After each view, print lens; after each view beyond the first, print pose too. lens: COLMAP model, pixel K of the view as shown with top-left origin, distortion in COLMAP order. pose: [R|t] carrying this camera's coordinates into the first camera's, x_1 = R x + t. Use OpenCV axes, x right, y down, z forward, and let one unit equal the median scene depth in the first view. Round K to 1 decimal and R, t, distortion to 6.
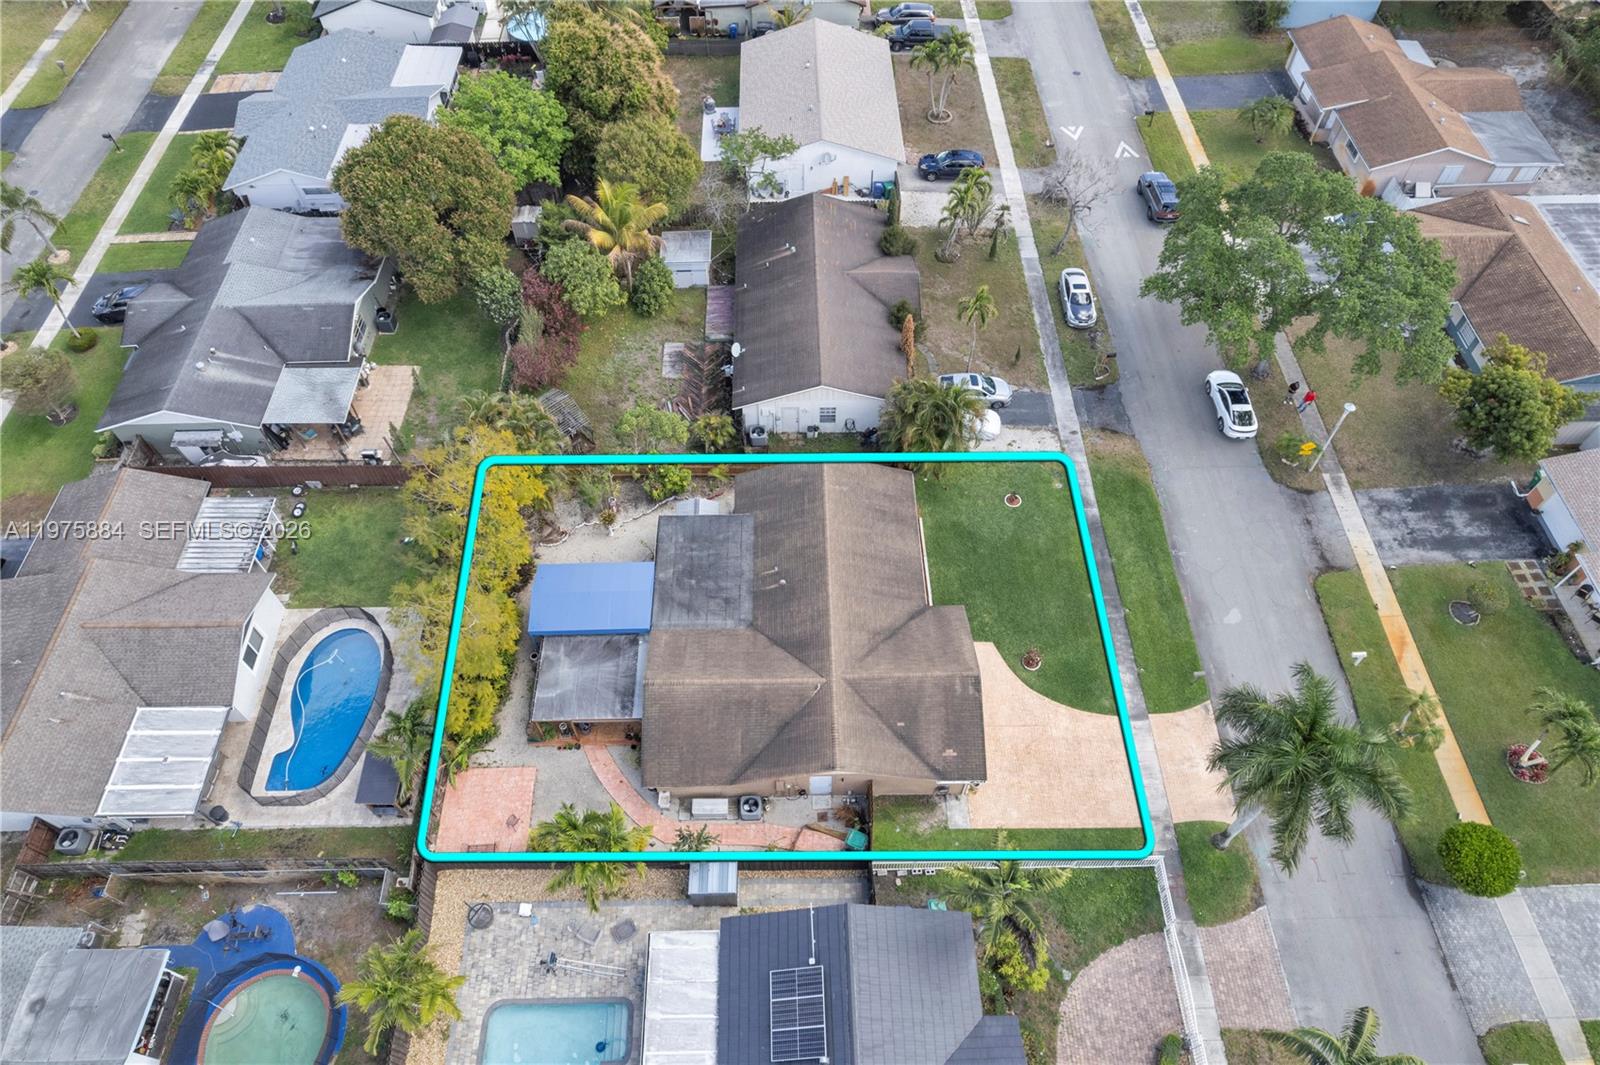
lens RADIAL K [[1011.1, 0, 800.0], [0, 1011.1, 532.5], [0, 0, 1]] dist [-0.030245, -0.000309]
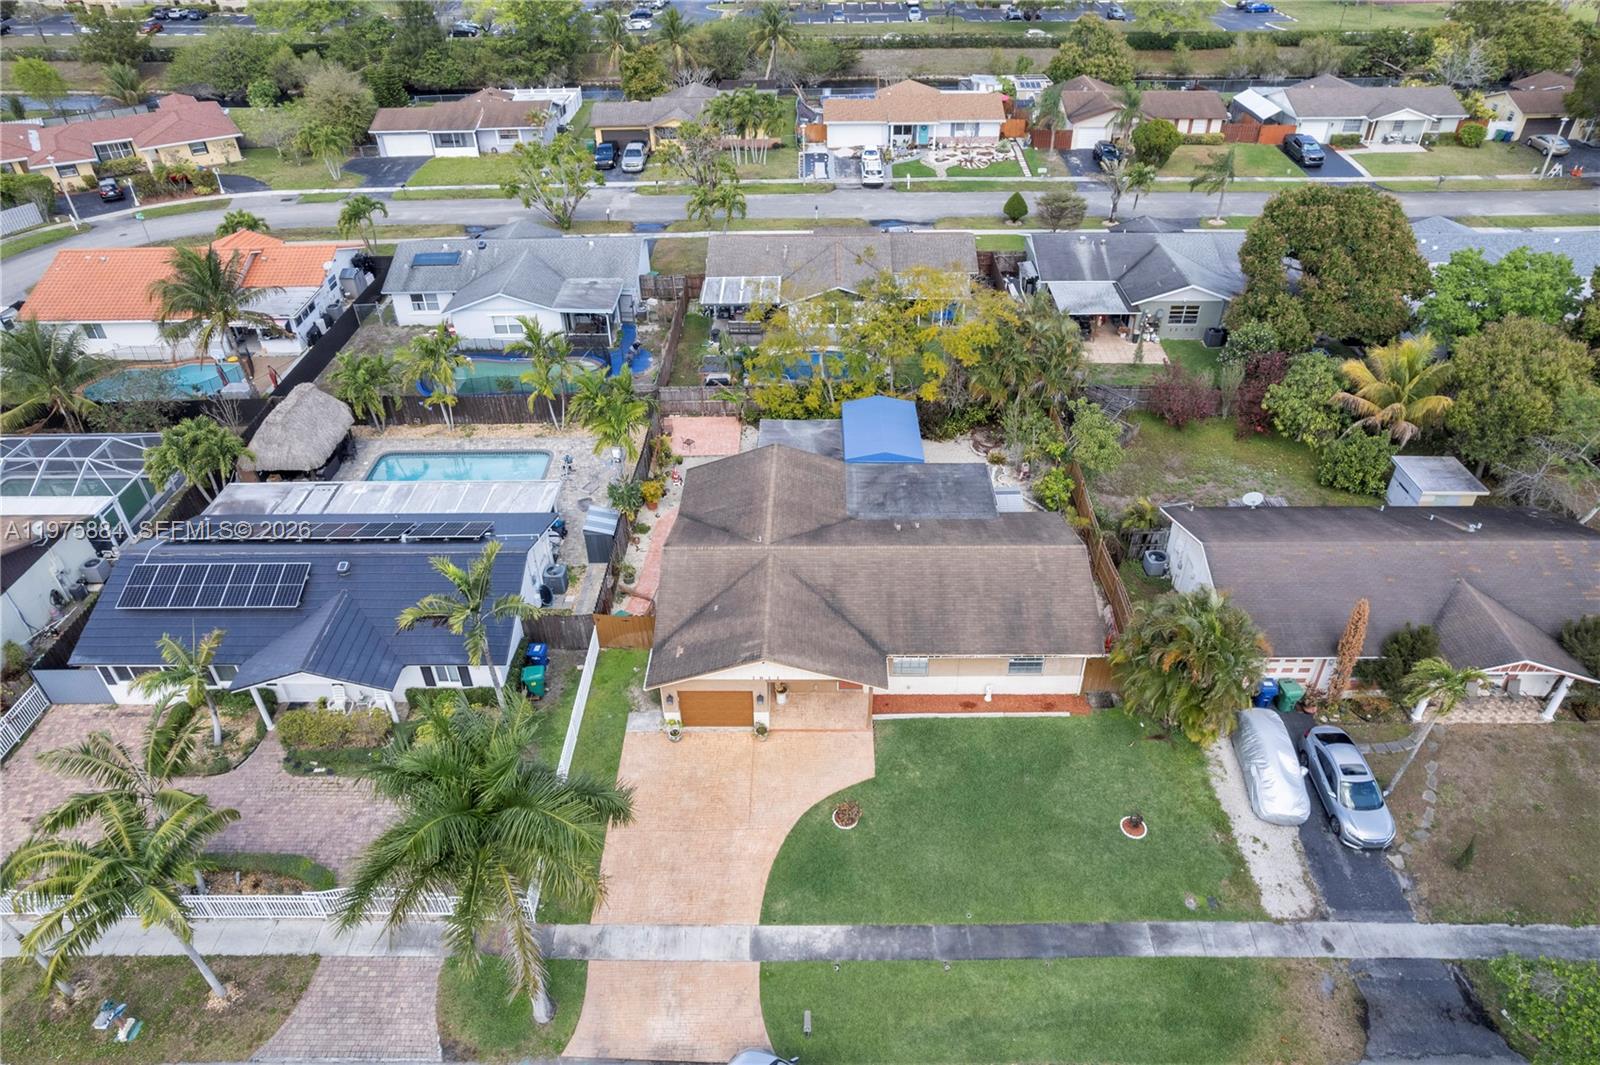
lens RADIAL K [[1011.1, 0, 800.0], [0, 1011.1, 532.5], [0, 0, 1]] dist [-0.030245, -0.000309]
pose [[-0.028090, 0.598802, -0.800404, 0.698492], [-0.802542, 0.463855, 0.375186, -0.212214], [0.595934, 0.652897, 0.467535, 0.530404]]
